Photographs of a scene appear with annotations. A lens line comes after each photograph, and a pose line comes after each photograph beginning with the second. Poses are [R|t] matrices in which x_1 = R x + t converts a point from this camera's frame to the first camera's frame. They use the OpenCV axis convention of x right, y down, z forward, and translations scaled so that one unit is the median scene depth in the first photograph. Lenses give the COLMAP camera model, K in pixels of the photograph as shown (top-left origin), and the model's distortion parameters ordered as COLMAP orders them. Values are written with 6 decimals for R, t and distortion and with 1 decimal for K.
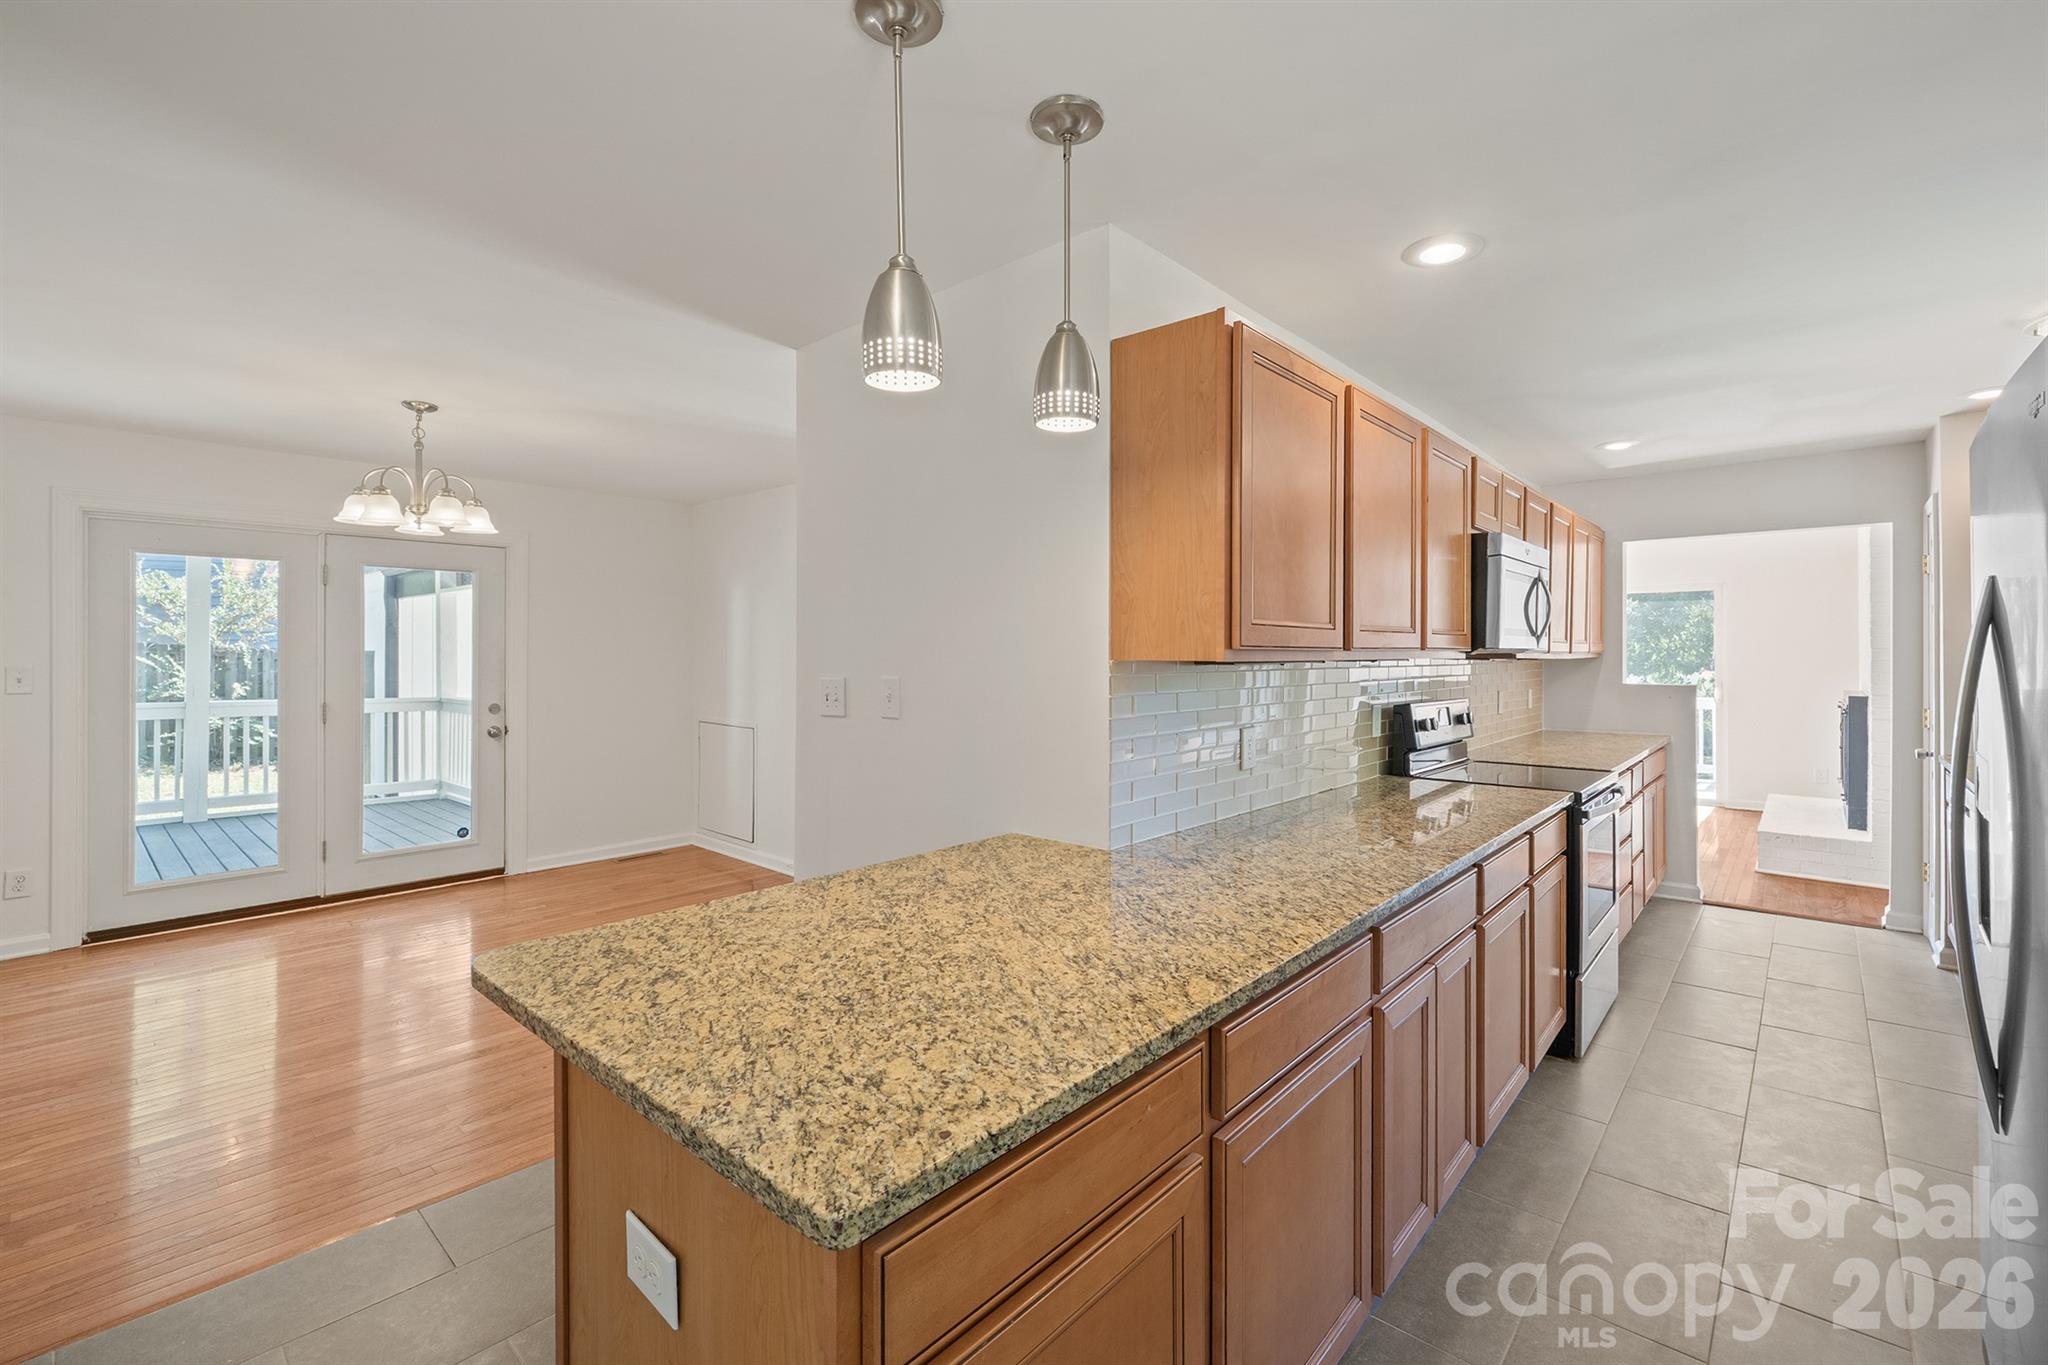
lens RADIAL K [[867.5, 0, 1016.3], [0, 867.5, 654.6], [0, 0, 1]] dist [-0.006980, -0.000173]
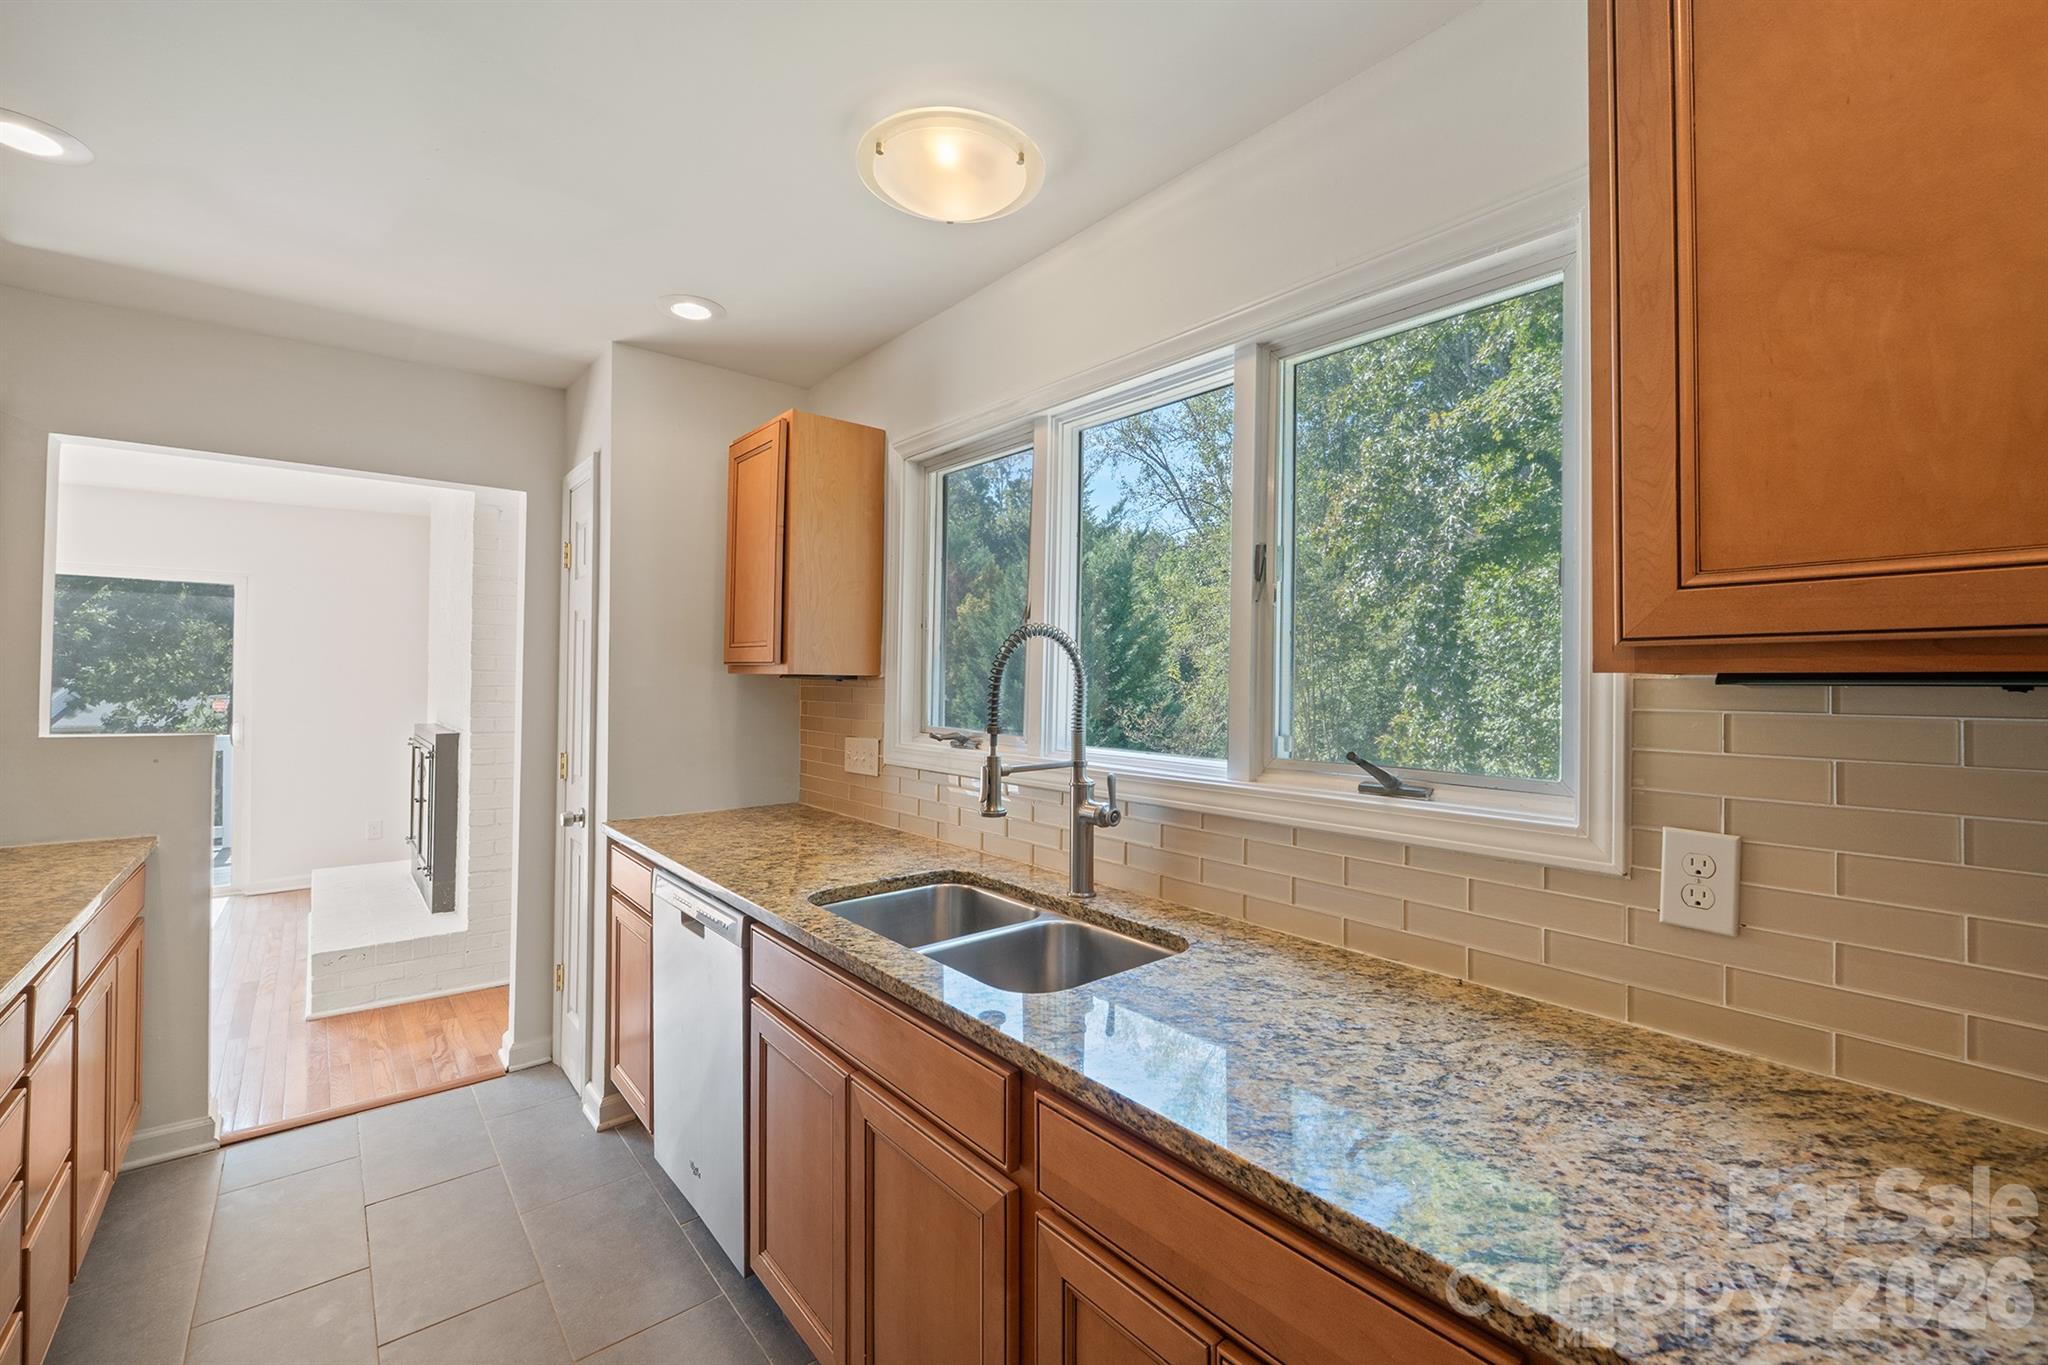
lens RADIAL K [[867.5, 0, 1061.7], [0, 867.5, 675.4], [0, 0, 1]] dist [-0.006980, -0.000173]
pose [[0.113765, 0.016453, 0.993371, 0.298512], [-0.012541, 0.999807, -0.015123, 0.002698], [-0.993429, -0.010738, 0.113949, 0.395541]]
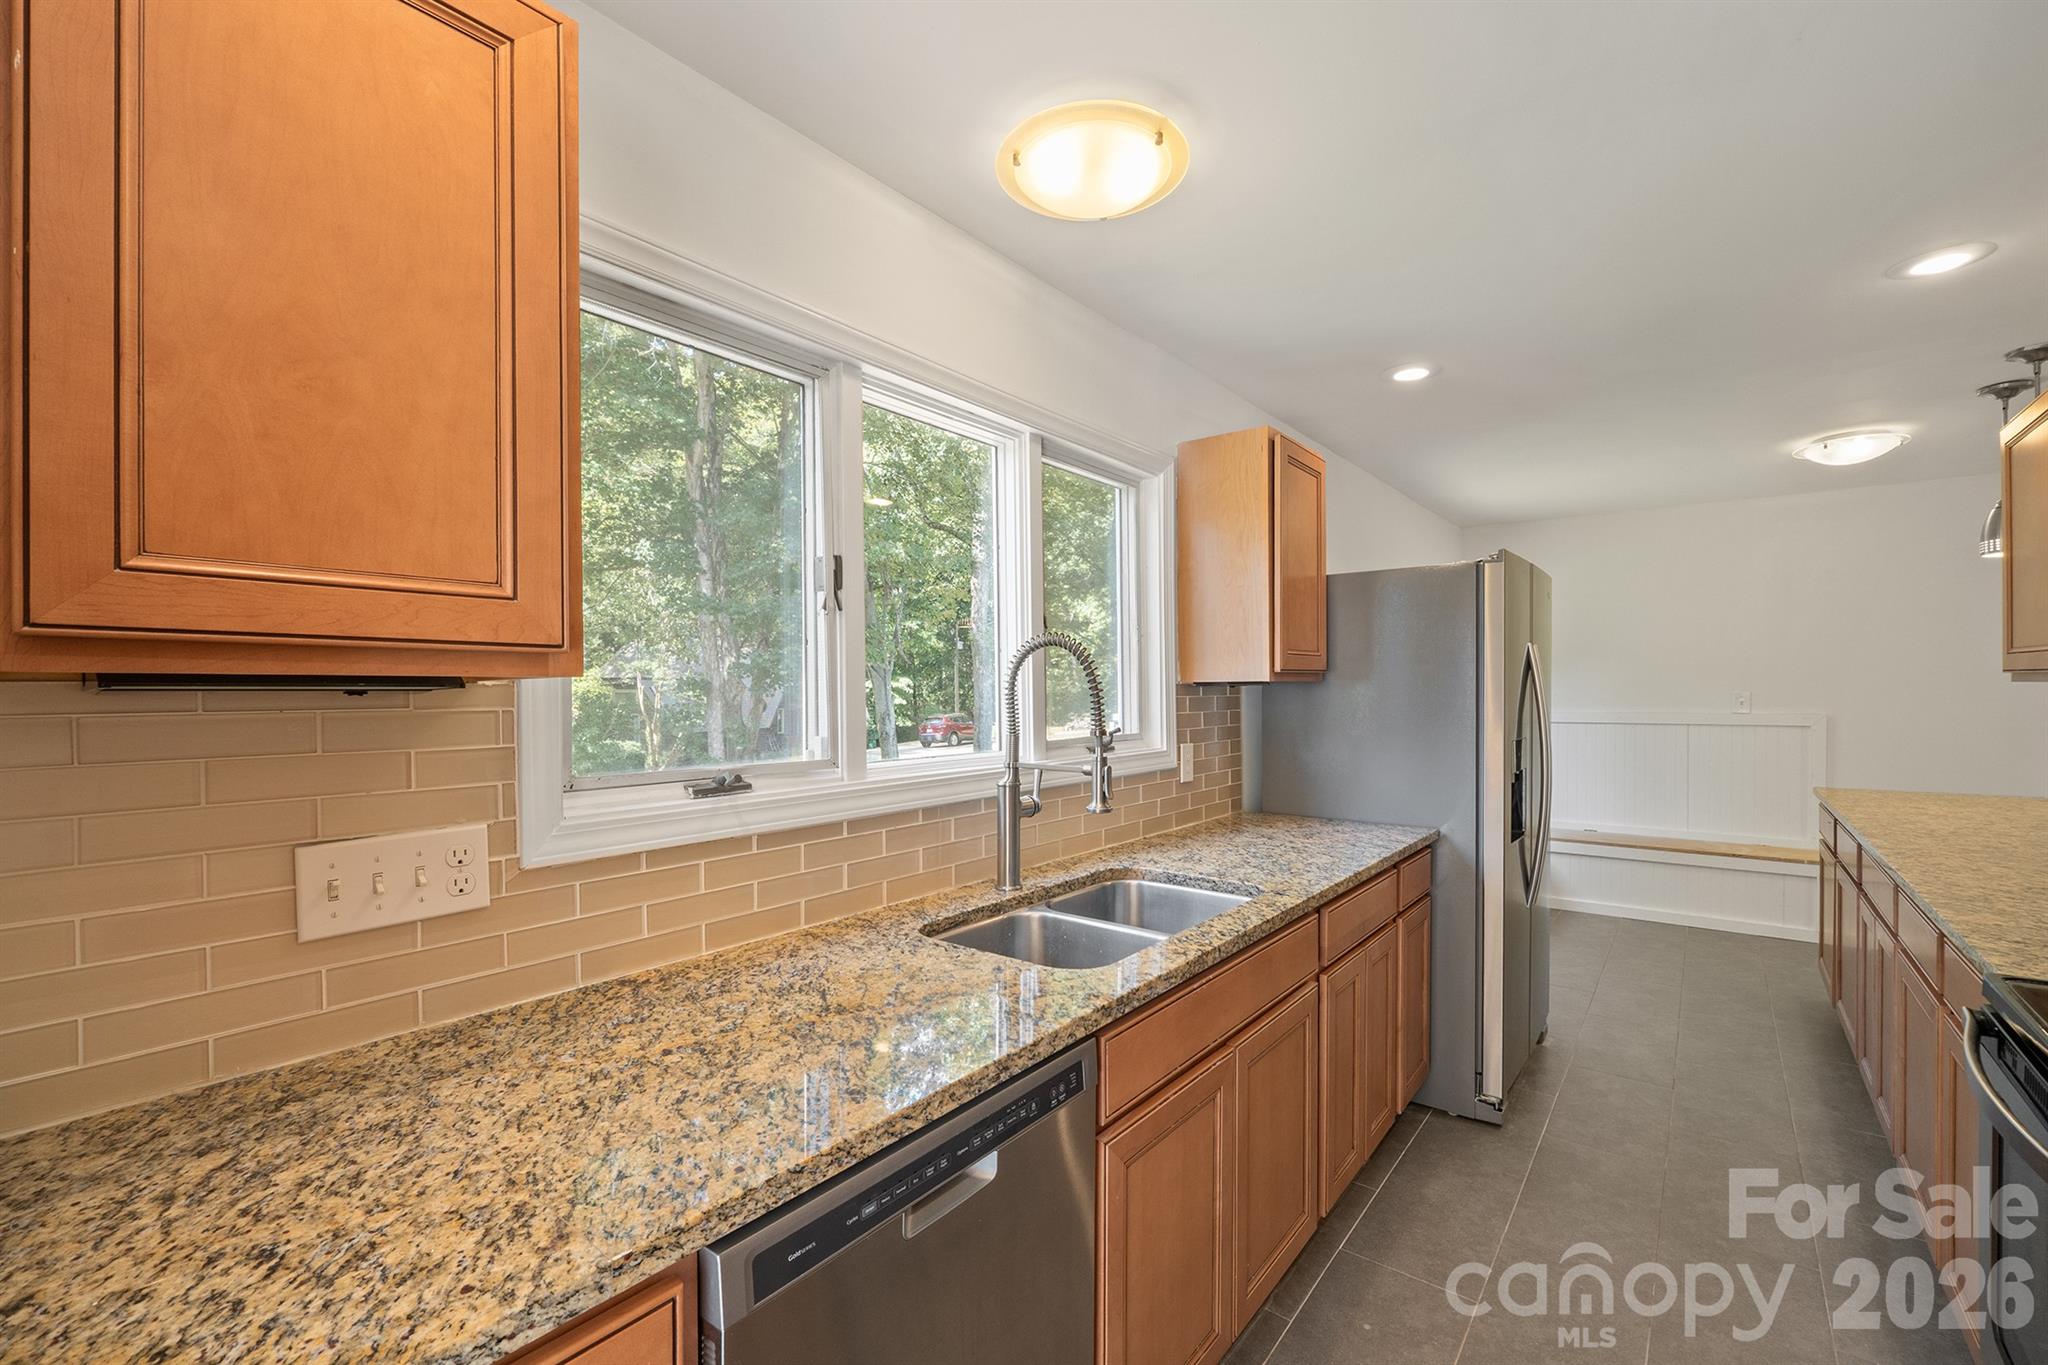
lens RADIAL K [[867.5, 0, 1025.5], [0, 867.5, 698.6], [0, 0, 1]] dist [-0.006980, -0.000173]
pose [[-0.996839, 0.009424, -0.078885, 0.675637], [0.008511, 0.999893, 0.011896, -0.000353], [0.078989, 0.011187, -0.996813, 0.804923]]
